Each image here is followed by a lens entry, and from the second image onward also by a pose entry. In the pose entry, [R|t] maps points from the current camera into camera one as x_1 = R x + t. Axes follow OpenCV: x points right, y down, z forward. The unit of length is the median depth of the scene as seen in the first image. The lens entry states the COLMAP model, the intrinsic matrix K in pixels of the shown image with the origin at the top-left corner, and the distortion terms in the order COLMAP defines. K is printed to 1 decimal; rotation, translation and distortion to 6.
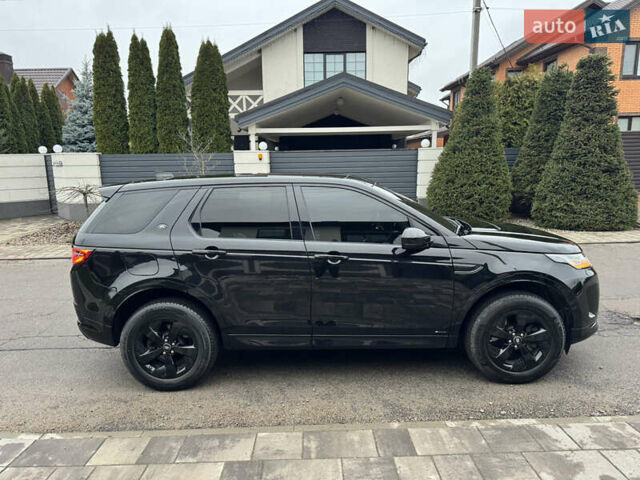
lens RADIAL K [[455.8, 0, 318.8], [0, 455.8, 245.9], [0, 0, 1]] dist [0.040486, -0.041766]
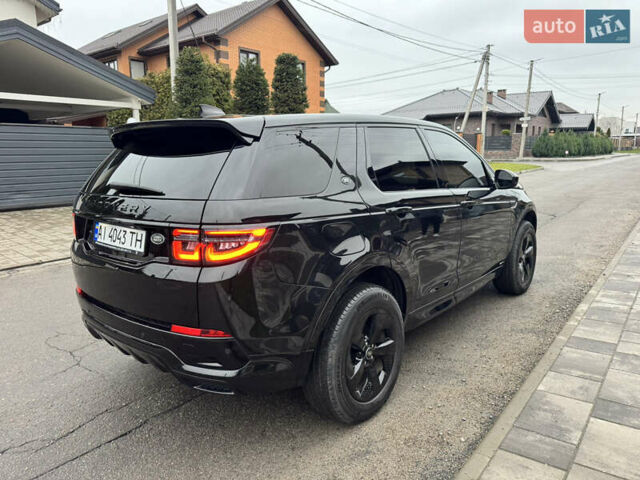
lens RADIAL K [[455.8, 0, 314.4], [0, 455.8, 240.0], [0, 0, 1]] dist [0.040486, -0.041766]
pose [[0.630415, -0.134779, 0.764469, -0.960312], [0.141059, 0.988306, 0.057919, -0.001426], [-0.763335, 0.071322, 0.642054, 0.652394]]
